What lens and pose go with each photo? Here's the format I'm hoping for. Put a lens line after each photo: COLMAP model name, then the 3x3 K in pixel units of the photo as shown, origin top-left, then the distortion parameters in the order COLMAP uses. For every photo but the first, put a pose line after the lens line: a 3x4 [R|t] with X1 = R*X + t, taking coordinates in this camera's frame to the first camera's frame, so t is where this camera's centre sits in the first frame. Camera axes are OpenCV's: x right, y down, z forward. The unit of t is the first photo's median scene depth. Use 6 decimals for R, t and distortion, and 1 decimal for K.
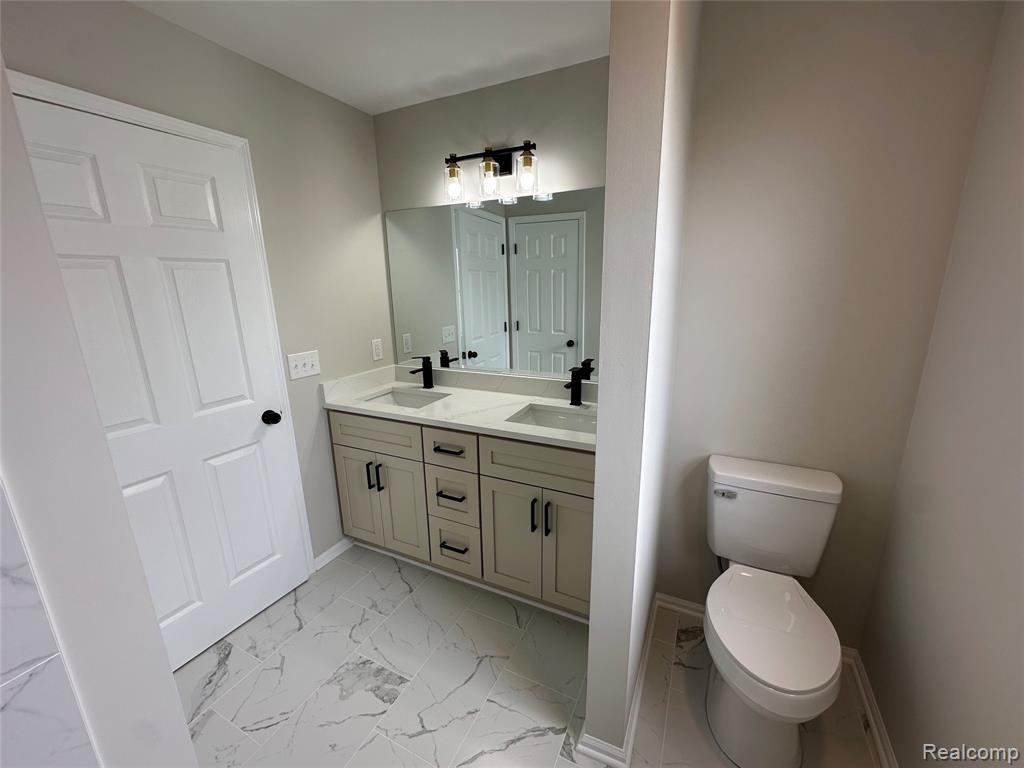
lens RADIAL K [[409.3, 0, 513.4], [0, 409.3, 385.3], [0, 0, 1]] dist [-0.004352, 0.000530]
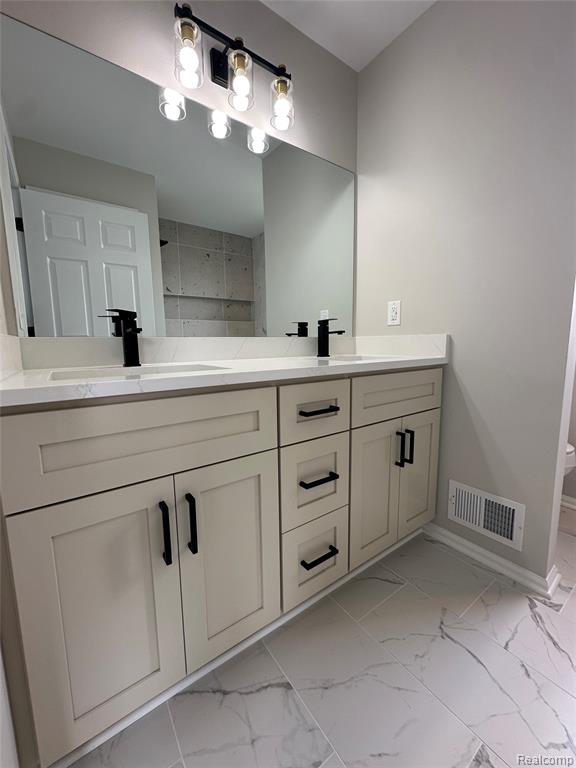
lens RADIAL K [[307.0, 0, 288.1], [0, 307.0, 380.7], [0, 0, 1]] dist [-0.004352, 0.000530]
pose [[0.475031, -0.100725, 0.874185, -0.631279], [0.209712, 0.977762, -0.001299, 0.098997], [-0.854615, 0.183944, 0.485591, 0.782379]]
